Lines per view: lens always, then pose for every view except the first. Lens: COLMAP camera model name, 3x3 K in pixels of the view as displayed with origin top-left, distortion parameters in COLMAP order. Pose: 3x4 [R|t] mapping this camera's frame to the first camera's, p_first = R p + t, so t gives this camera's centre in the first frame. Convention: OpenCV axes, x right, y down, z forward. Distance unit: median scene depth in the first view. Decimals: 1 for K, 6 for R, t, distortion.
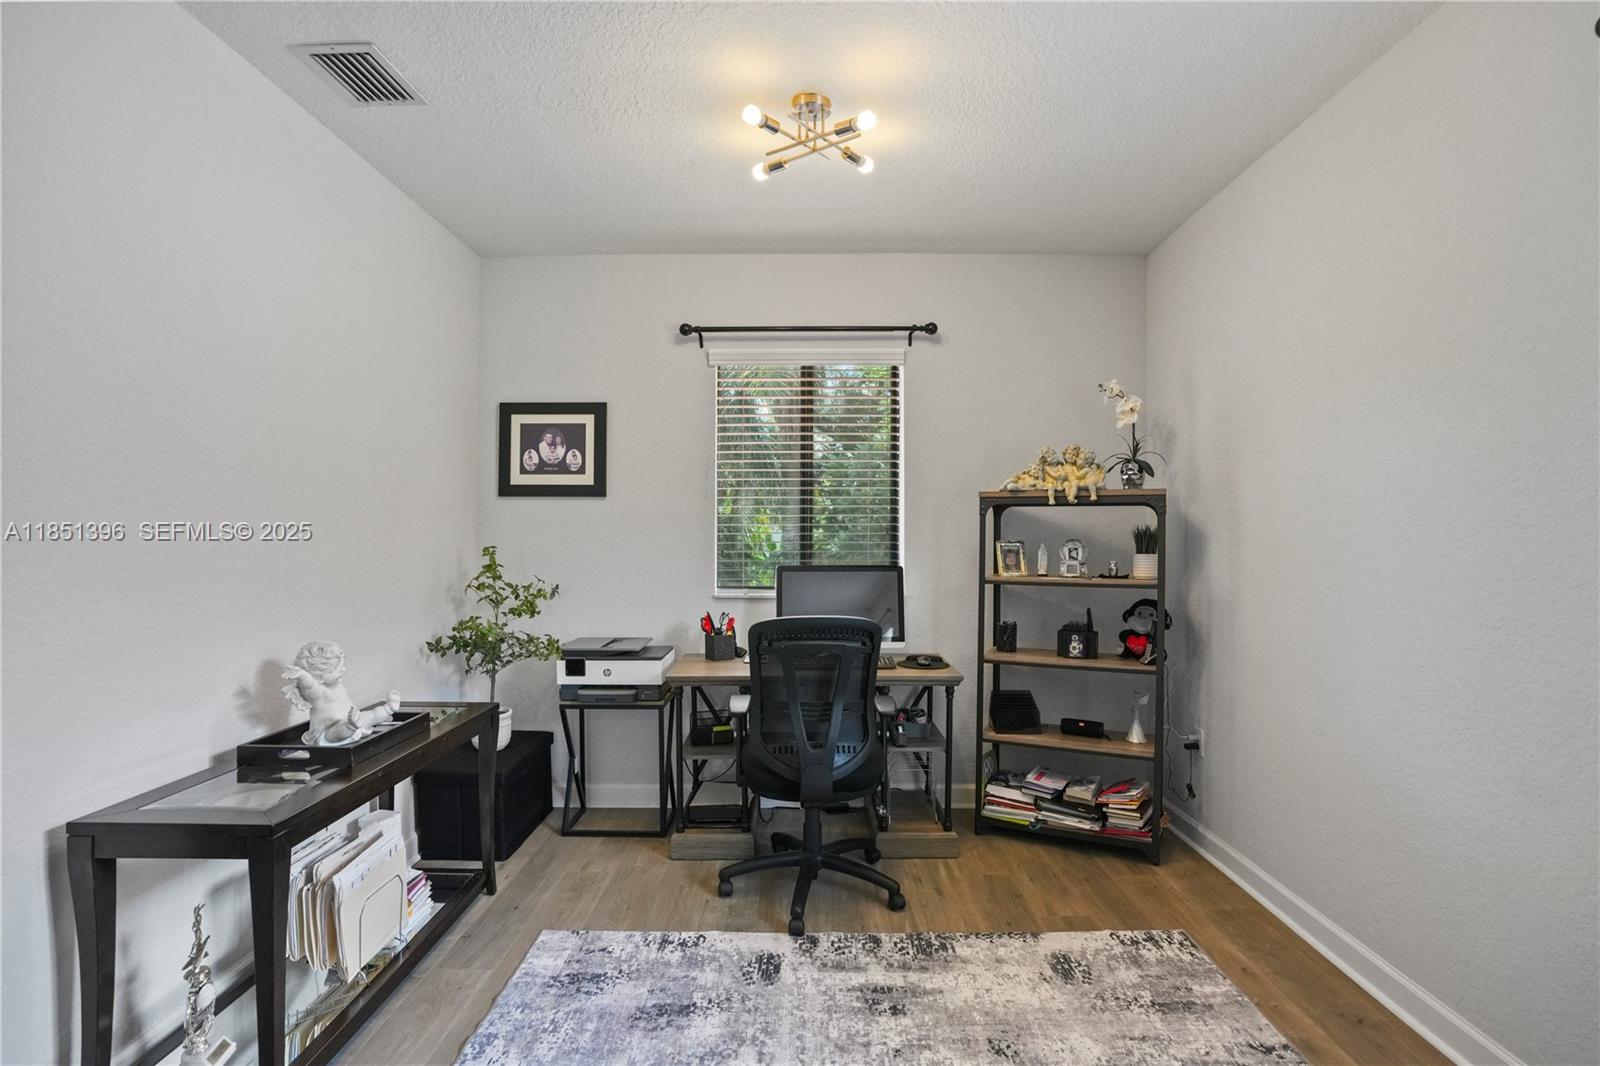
lens RADIAL K [[745.9, 0, 807.6], [0, 745.9, 534.6], [0, 0, 1]] dist [-0.063382, 0.022938]
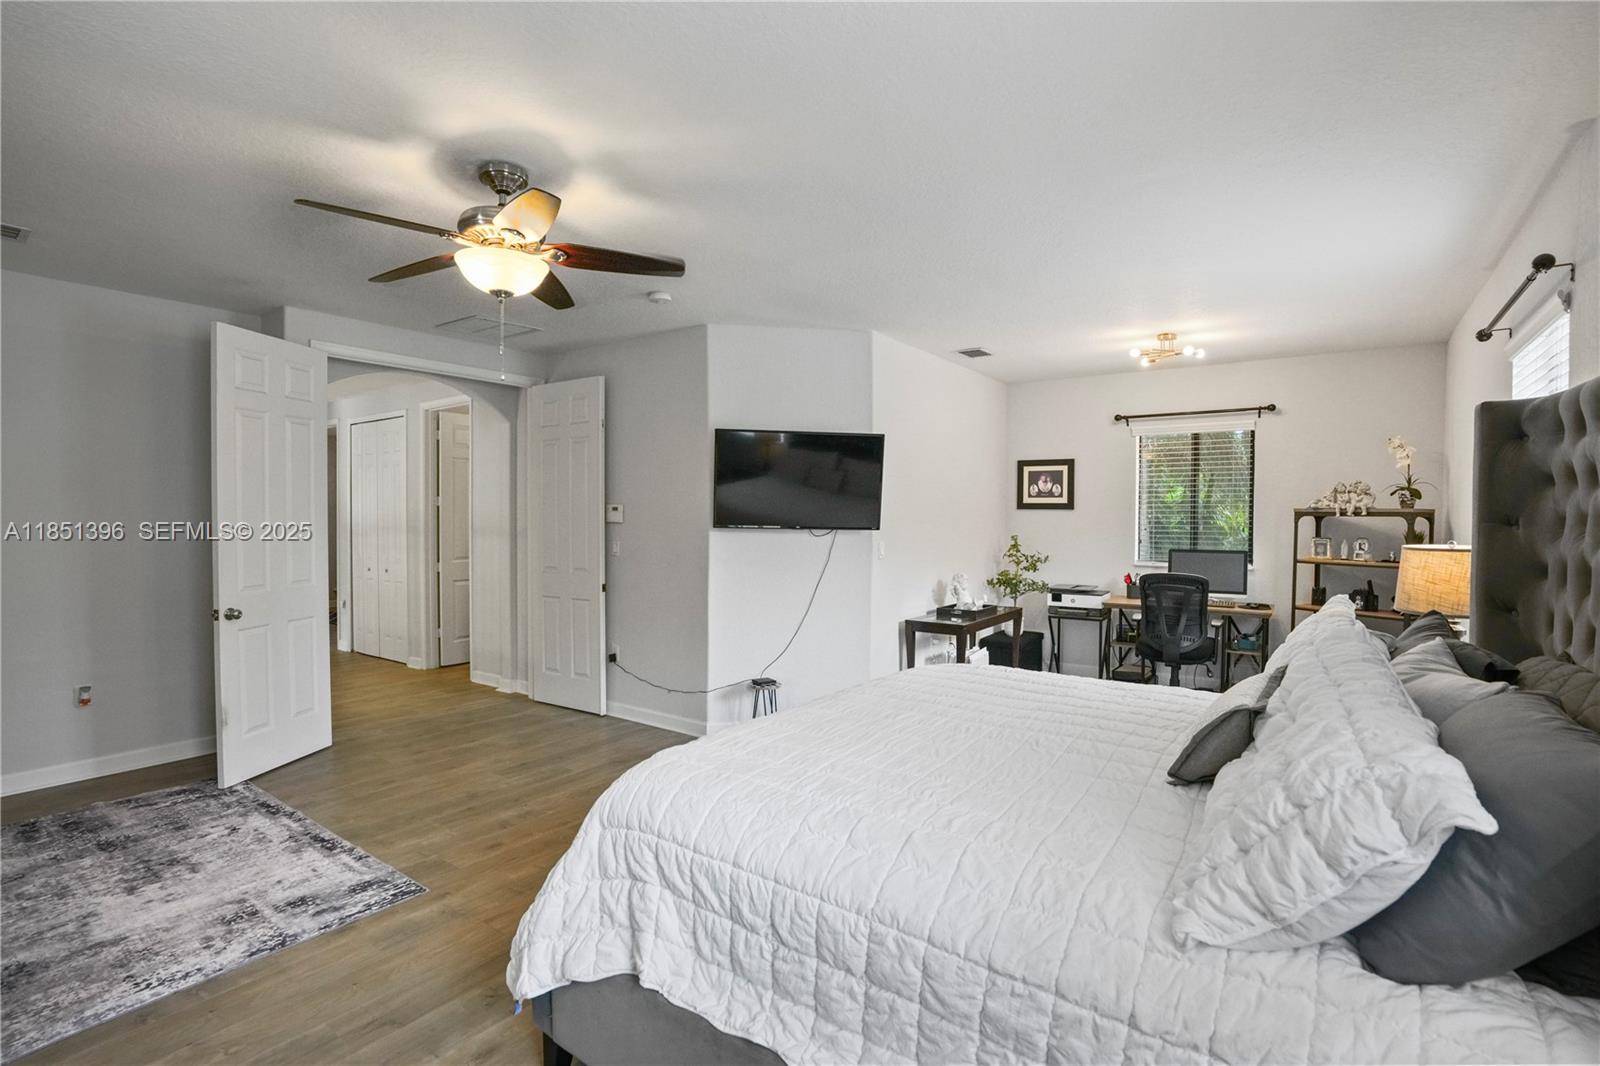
lens RADIAL K [[745.9, 0, 807.6], [0, 745.9, 534.6], [0, 0, 1]] dist [-0.063382, 0.022938]
pose [[0.814749, 0.016361, -0.579583, 0.282612], [0.000674, 0.999574, 0.029165, -0.045957], [0.579813, -0.024152, 0.814391, -0.975236]]
